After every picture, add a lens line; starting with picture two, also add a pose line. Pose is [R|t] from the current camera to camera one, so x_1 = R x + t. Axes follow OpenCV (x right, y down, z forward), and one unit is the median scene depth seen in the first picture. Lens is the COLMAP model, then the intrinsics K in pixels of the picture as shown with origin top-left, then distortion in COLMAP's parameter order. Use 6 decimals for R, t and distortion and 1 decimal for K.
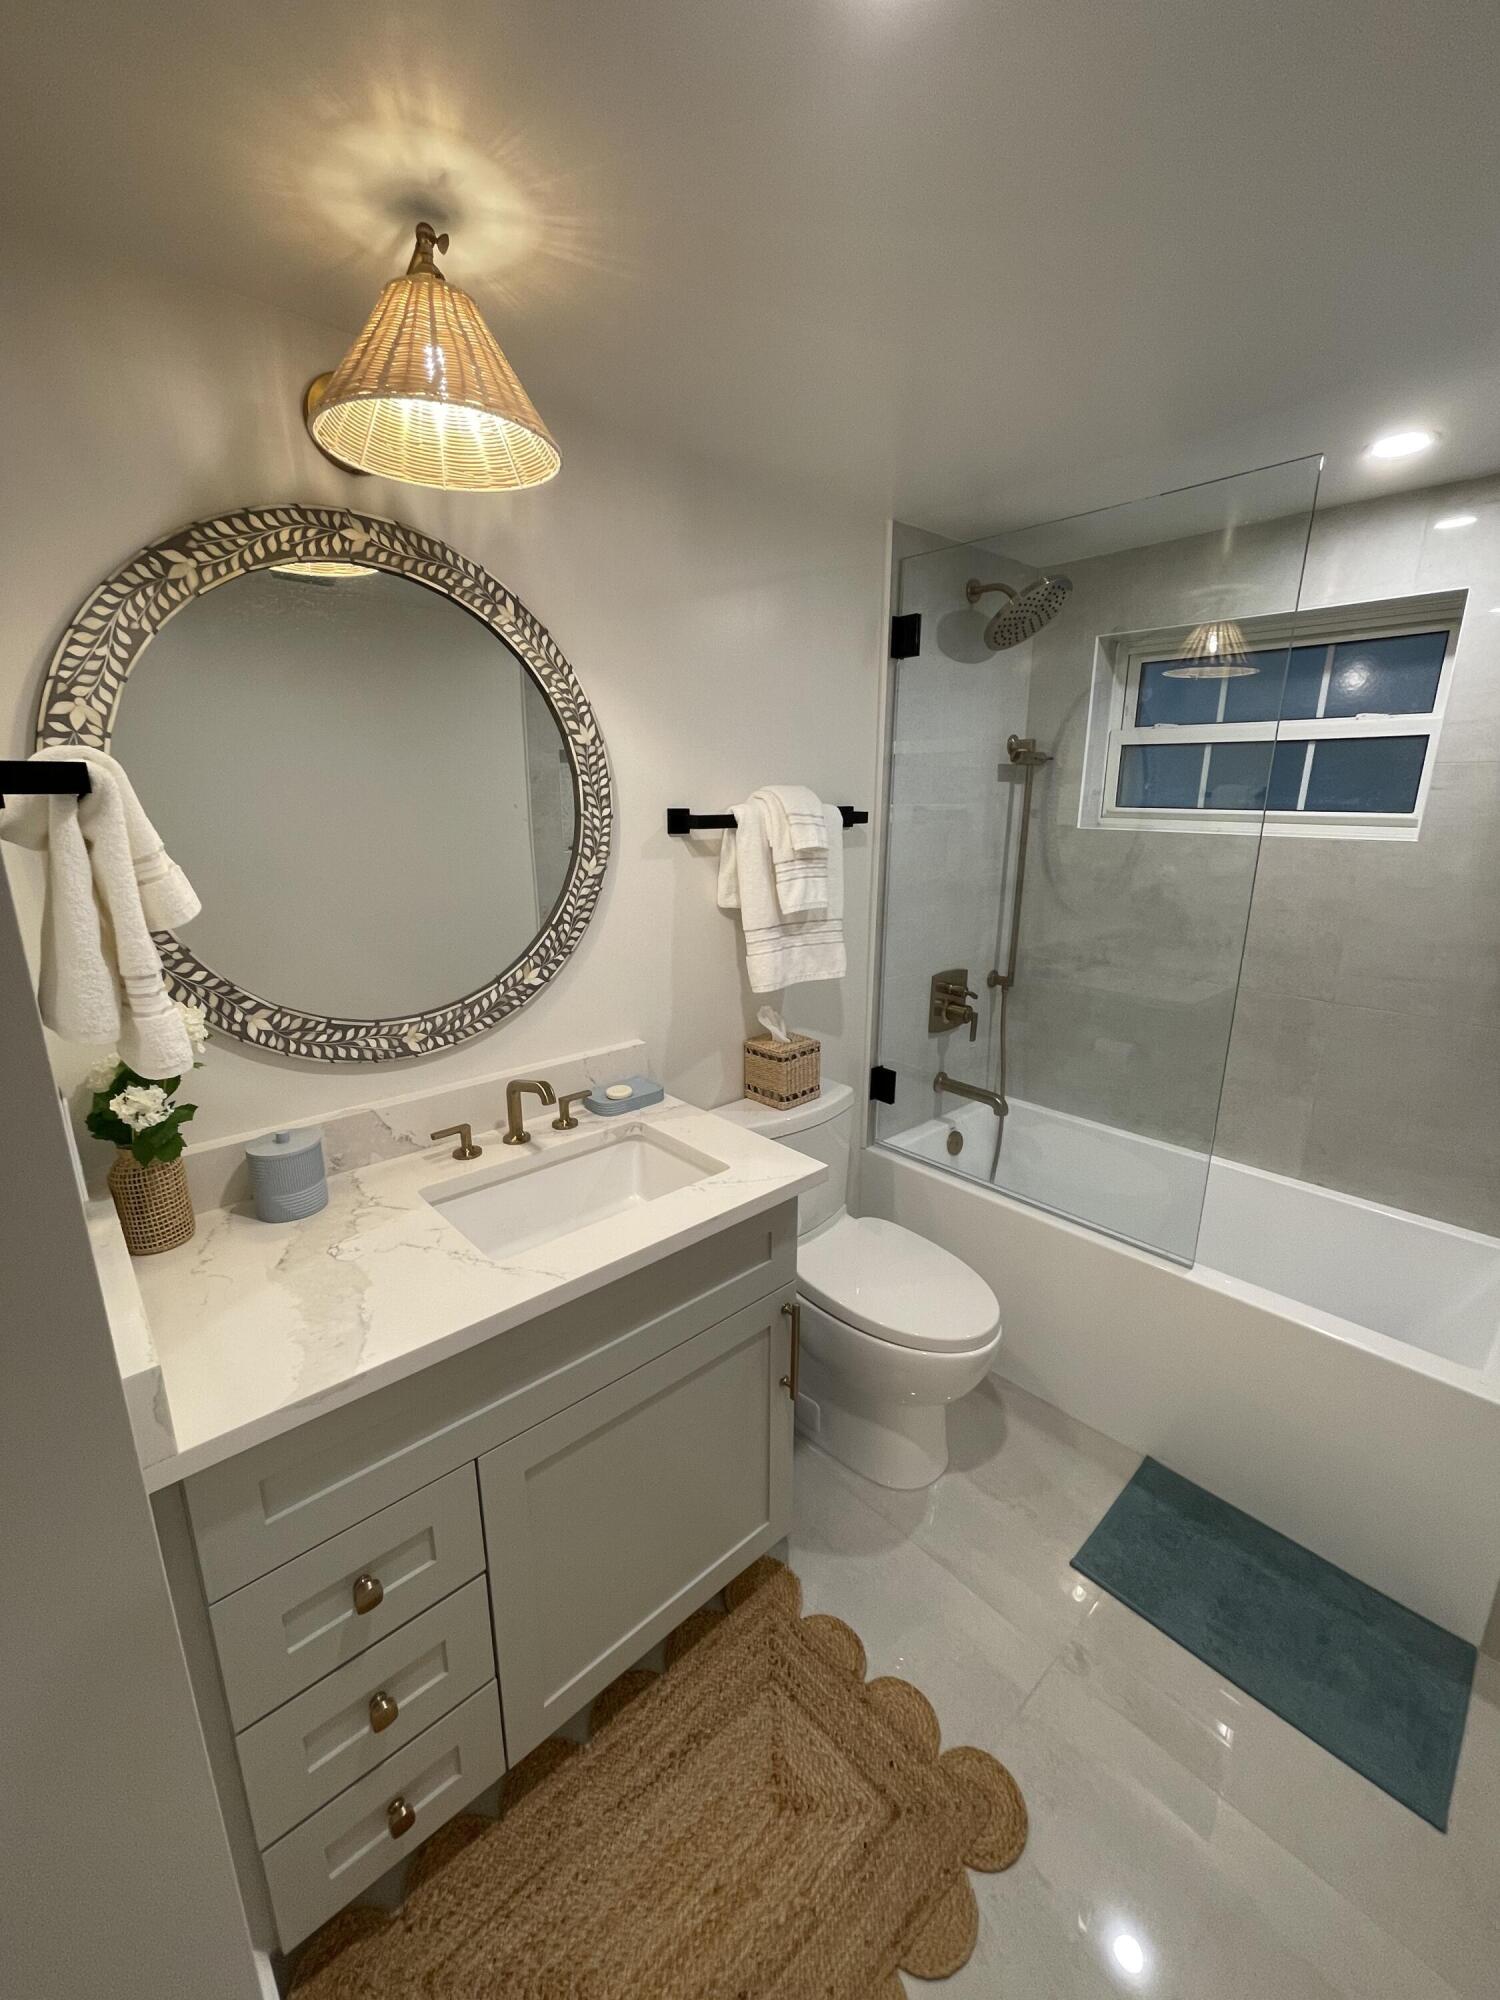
lens RADIAL K [[801.0, 0, 752.4], [0, 801.0, 1003.9], [0, 0, 1]] dist [-0.003471, 0.000254]
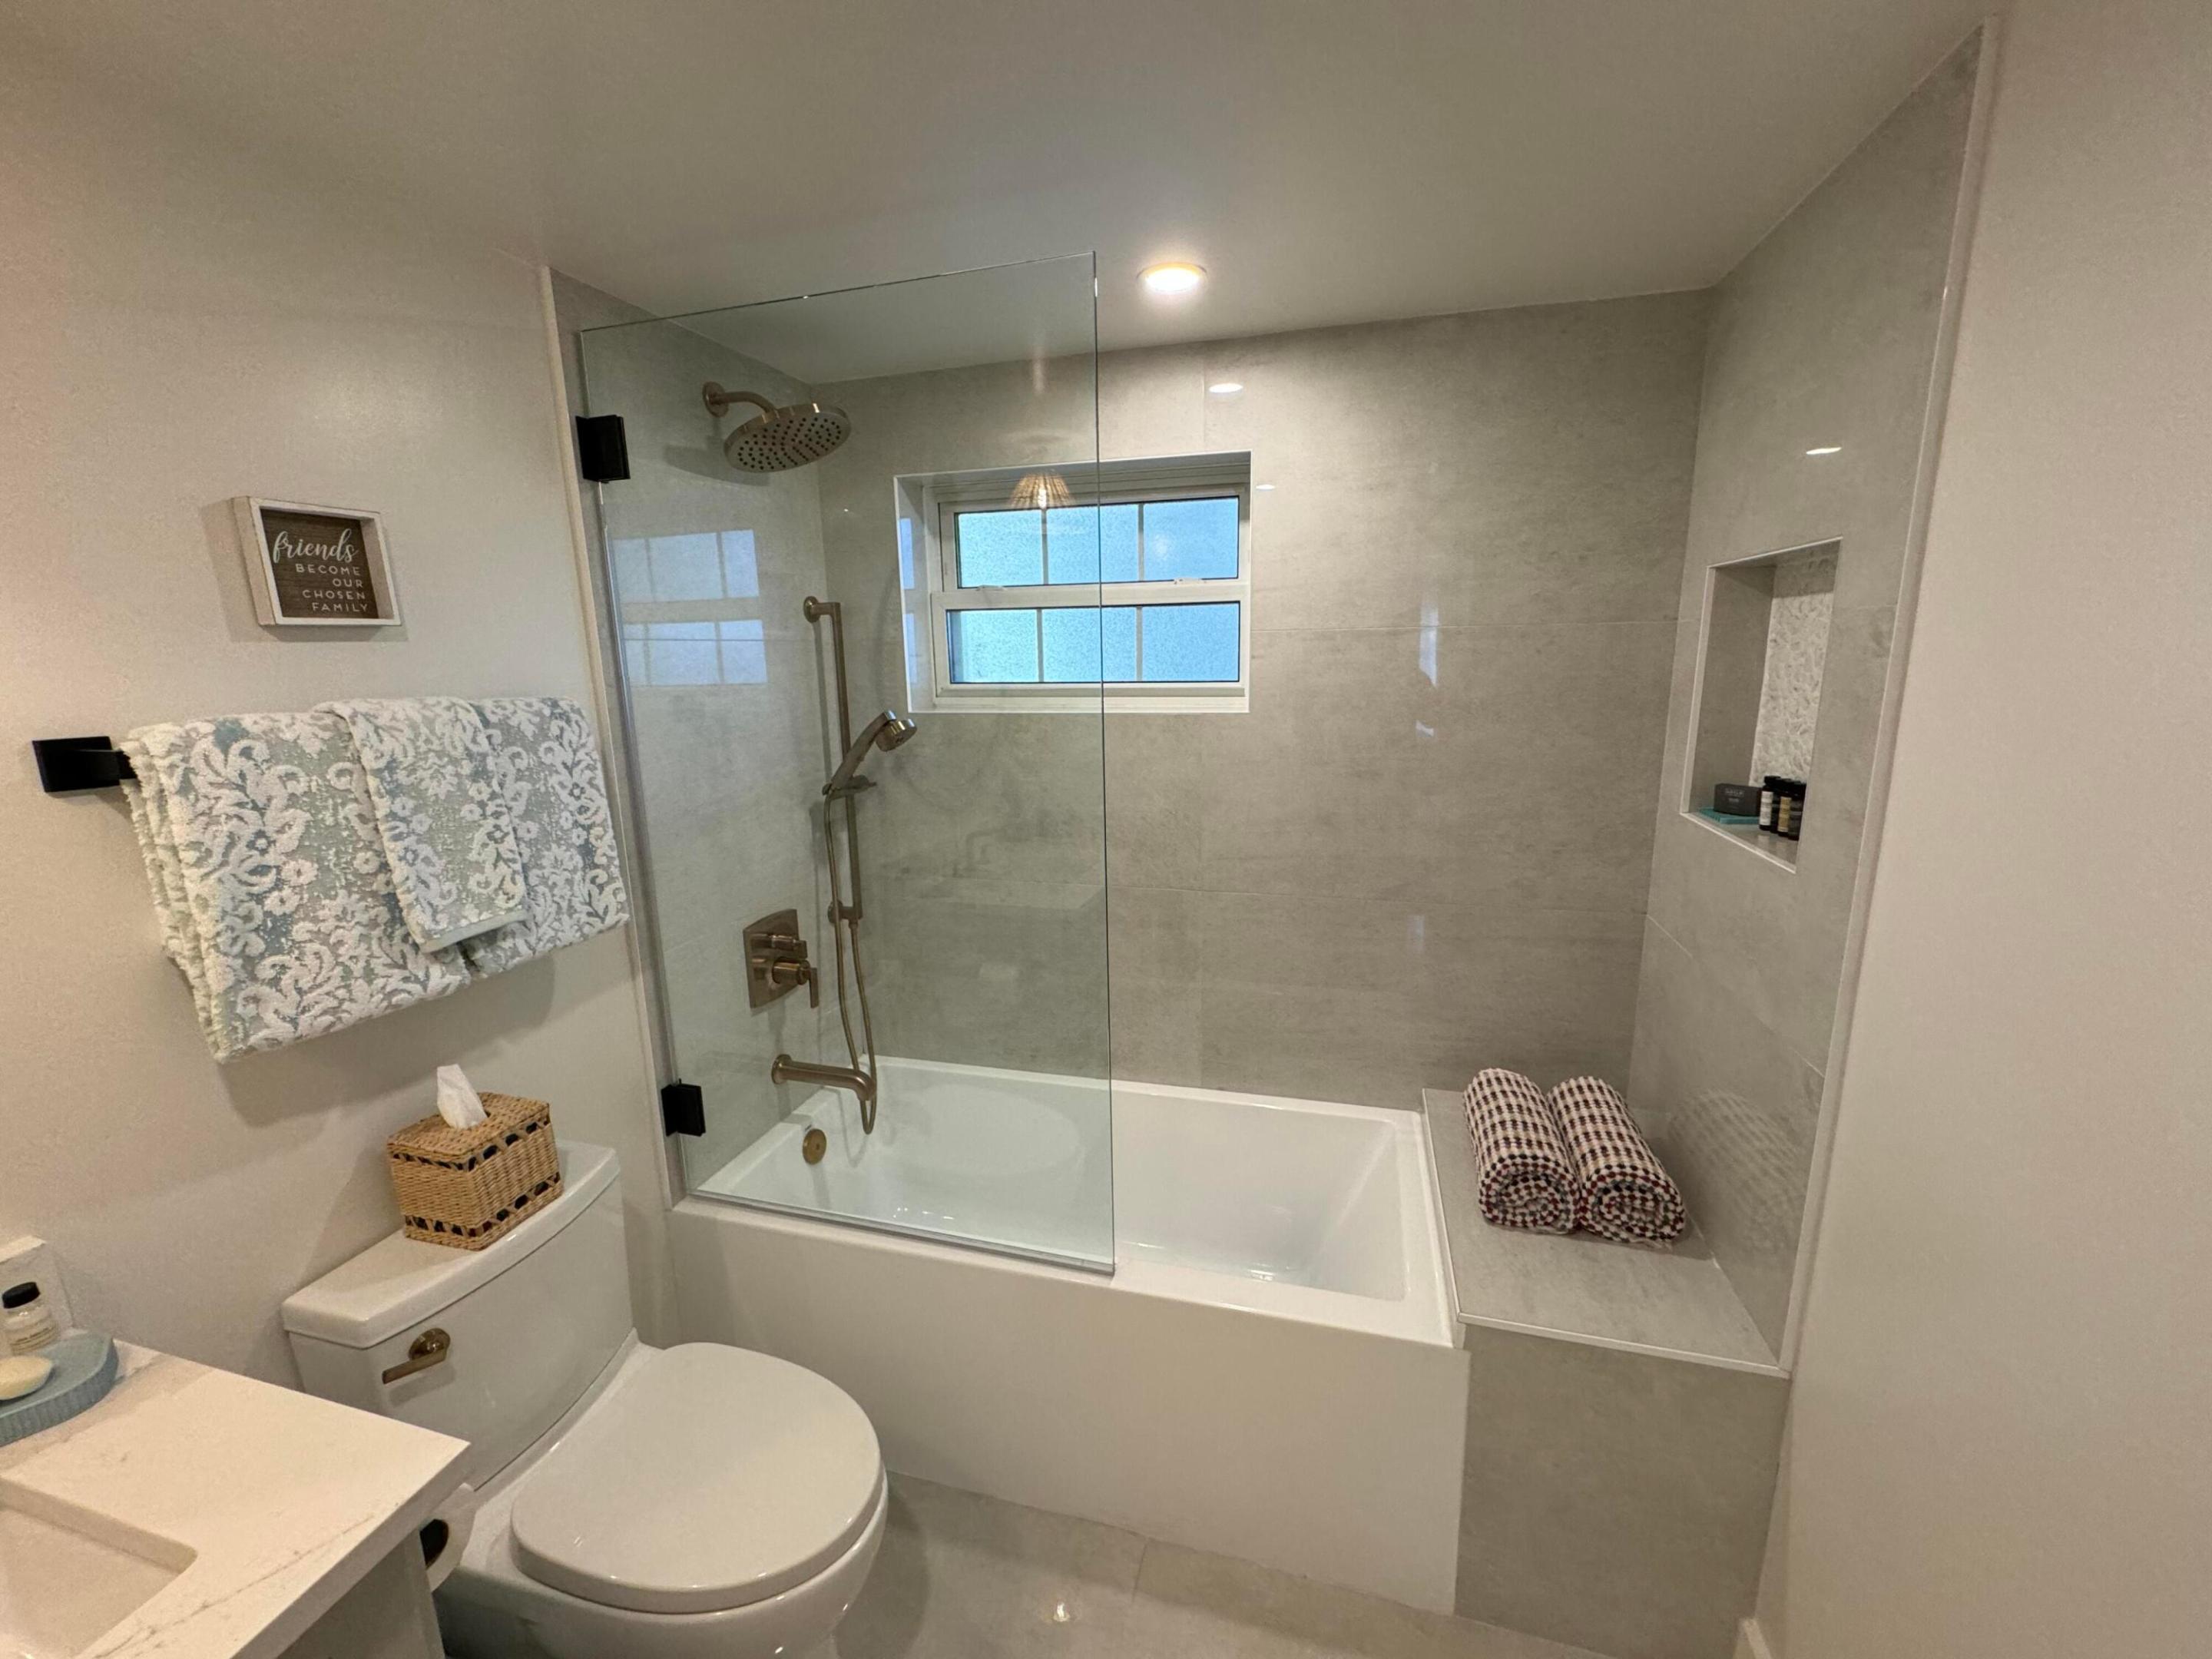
lens RADIAL K [[882.1, 0, 1093.9], [0, 882.1, 843.0], [0, 0, 1]] dist [0.000072, -0.000057]
pose [[0.856667, -0.128104, 0.499710, 0.110724], [0.152668, 0.988242, -0.008382, -0.057211], [-0.492761, 0.083470, 0.866152, 0.163616]]
